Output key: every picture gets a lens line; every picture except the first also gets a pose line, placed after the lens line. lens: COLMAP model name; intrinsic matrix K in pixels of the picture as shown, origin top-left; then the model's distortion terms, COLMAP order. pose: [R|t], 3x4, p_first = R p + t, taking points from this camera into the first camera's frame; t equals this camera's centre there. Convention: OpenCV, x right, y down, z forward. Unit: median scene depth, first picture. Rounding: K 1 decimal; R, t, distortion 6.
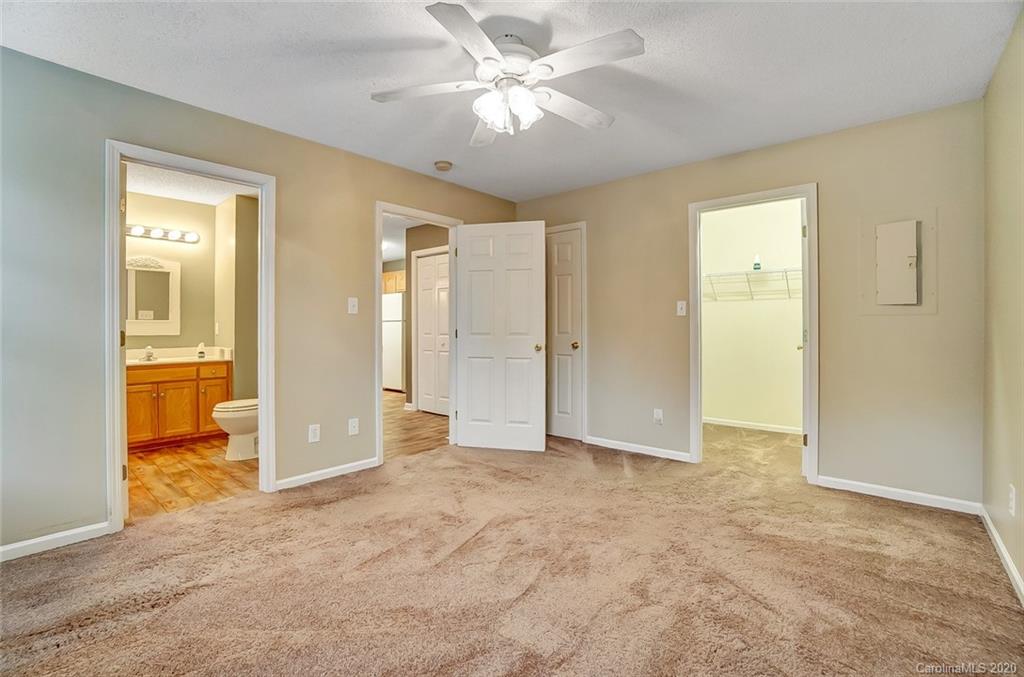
lens RADIAL K [[460.1, 0, 509.2], [0, 460.1, 332.3], [0, 0, 1]] dist [-0.058116, 0.018265]
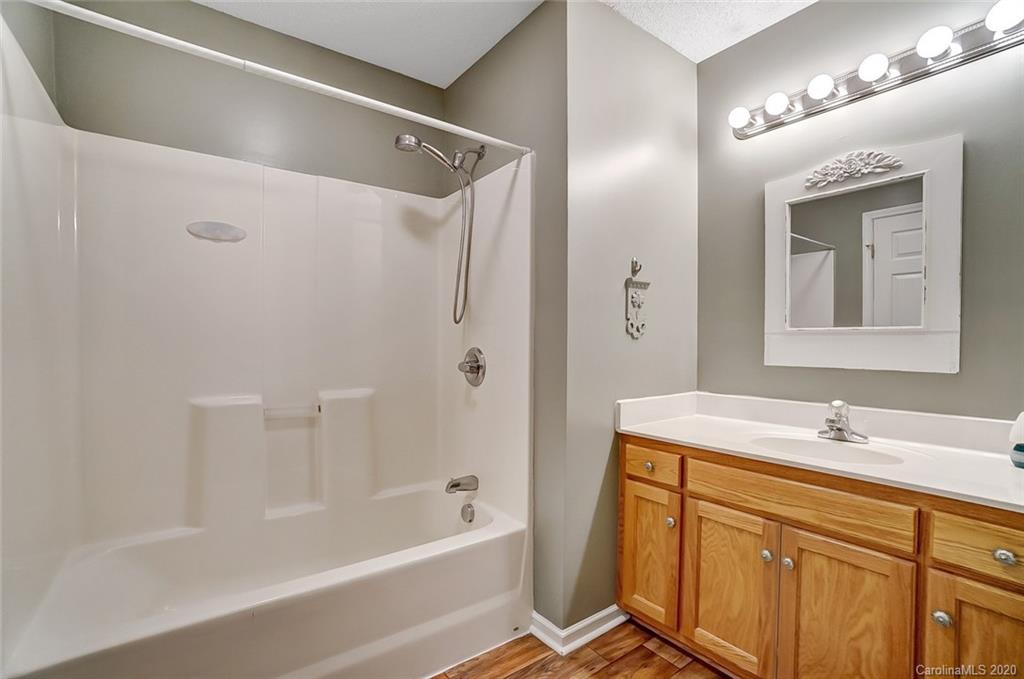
lens RADIAL K [[460.1, 0, 509.8], [0, 460.1, 338.5], [0, 0, 1]] dist [-0.058116, 0.018265]
pose [[-0.229409, 0.002871, -0.973326, -0.405658], [-0.004872, 0.999980, 0.004098, -0.016993], [0.973318, 0.005682, -0.229391, 0.836932]]
